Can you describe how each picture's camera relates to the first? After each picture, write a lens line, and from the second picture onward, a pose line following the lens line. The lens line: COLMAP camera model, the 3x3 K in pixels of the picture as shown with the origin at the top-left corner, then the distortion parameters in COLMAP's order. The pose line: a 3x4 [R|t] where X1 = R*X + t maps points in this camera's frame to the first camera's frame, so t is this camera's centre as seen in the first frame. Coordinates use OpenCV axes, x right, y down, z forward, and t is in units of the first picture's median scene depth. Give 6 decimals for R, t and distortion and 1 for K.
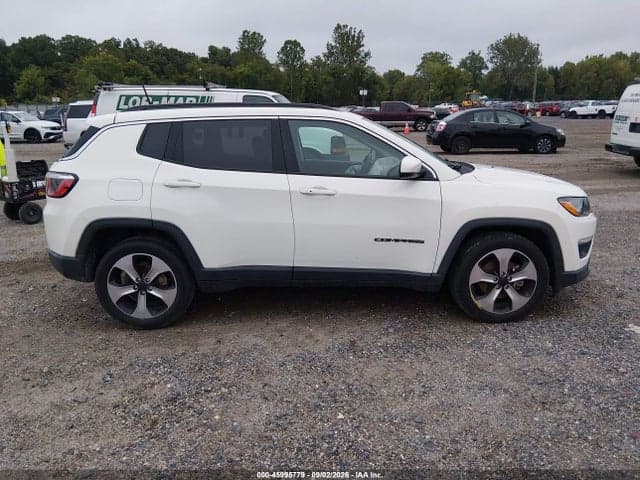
lens RADIAL K [[484.3, 0, 320.0], [0, 484.3, 240.0], [0, 0, 1]] dist [0.090872, -0.149879]
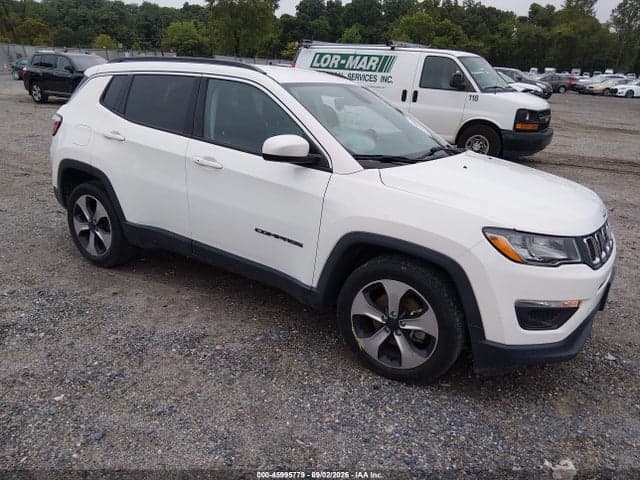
lens RADIAL K [[484.3, 0, 320.0], [0, 484.3, 240.0], [0, 0, 1]] dist [0.090872, -0.149879]
pose [[0.828929, 0.225218, -0.512010, 0.225361], [-0.188529, 0.974292, 0.123339, -0.037917], [0.526625, -0.005711, 0.850079, 0.119561]]
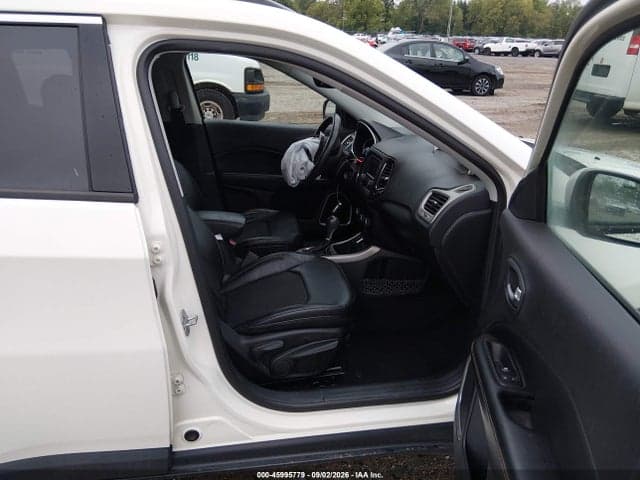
lens RADIAL K [[484.3, 0, 320.0], [0, 484.3, 240.0], [0, 0, 1]] dist [0.090872, -0.149879]
pose [[0.984169, -0.026888, 0.175179, -0.001902], [0.003437, 0.991134, 0.132819, -0.054776], [-0.177197, -0.130114, 0.975536, 0.227423]]
